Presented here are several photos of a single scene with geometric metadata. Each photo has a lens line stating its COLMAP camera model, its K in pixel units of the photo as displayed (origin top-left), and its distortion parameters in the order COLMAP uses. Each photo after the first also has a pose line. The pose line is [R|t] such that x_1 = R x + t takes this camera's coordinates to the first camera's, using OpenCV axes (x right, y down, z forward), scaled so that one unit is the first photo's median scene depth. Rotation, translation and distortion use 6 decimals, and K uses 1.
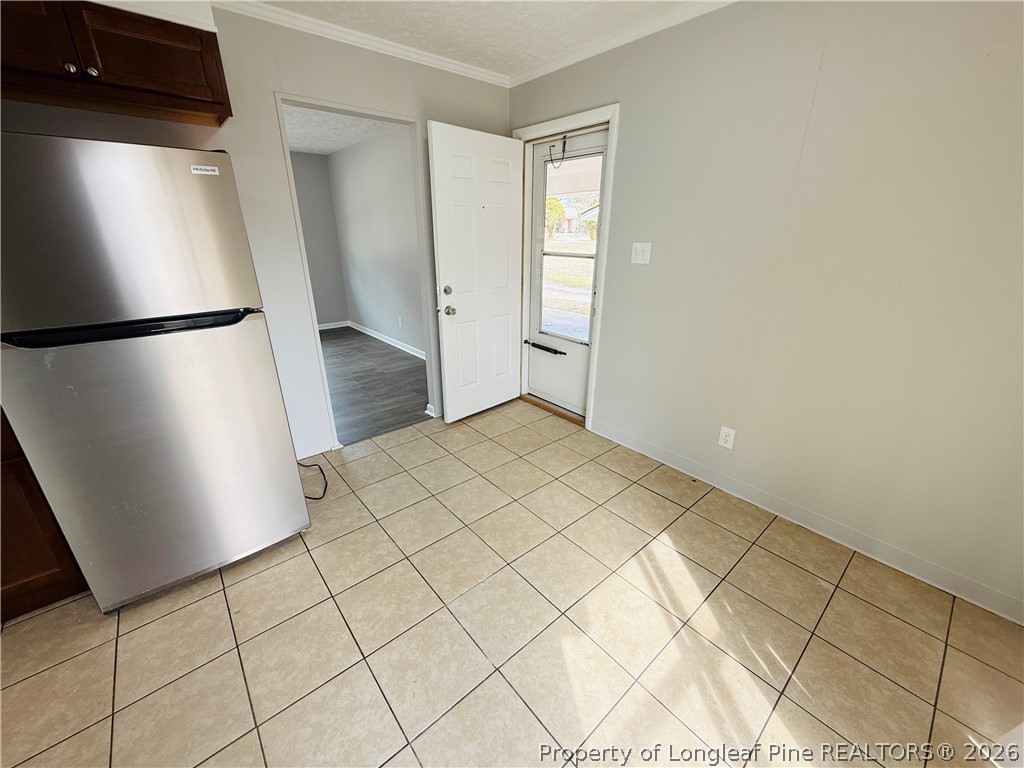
lens RADIAL K [[408.4, 0, 512.0], [0, 408.4, 384.0], [0, 0, 1]] dist [-0.001513, -0.000335]
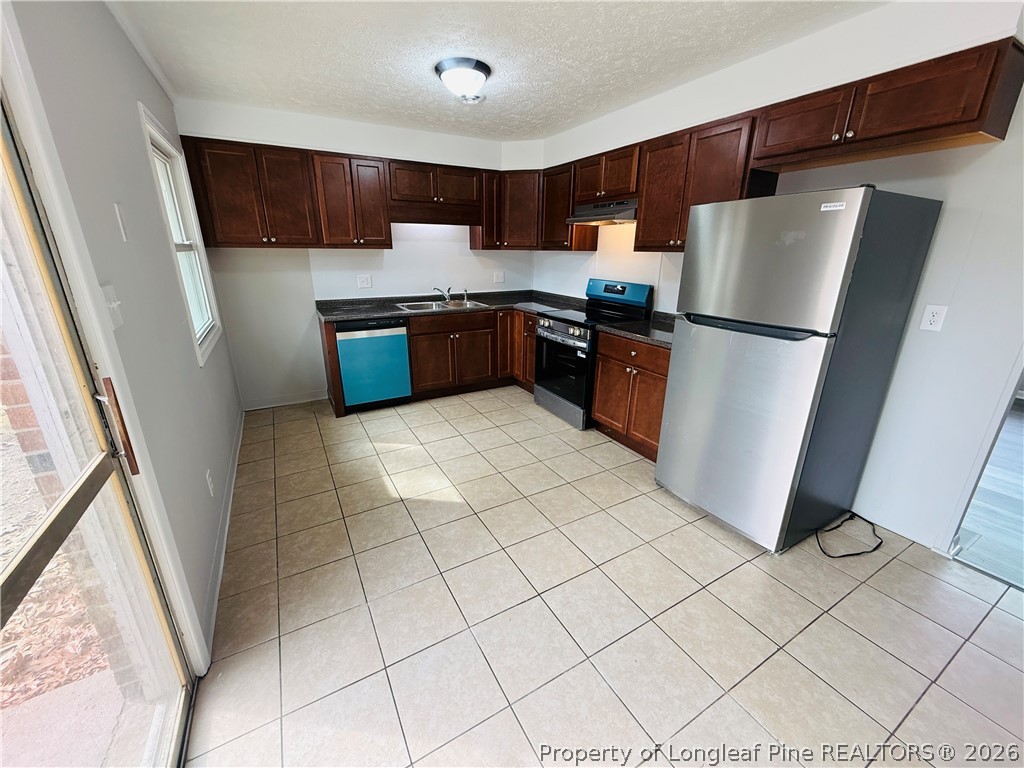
lens RADIAL K [[408.4, 0, 512.0], [0, 408.4, 384.0], [0, 0, 1]] dist [-0.001513, -0.000335]
pose [[-0.192072, 0.305104, -0.932748, 0.585372], [-0.347804, 0.867591, 0.355411, -0.186203], [0.917682, 0.392679, -0.060523, 0.427565]]
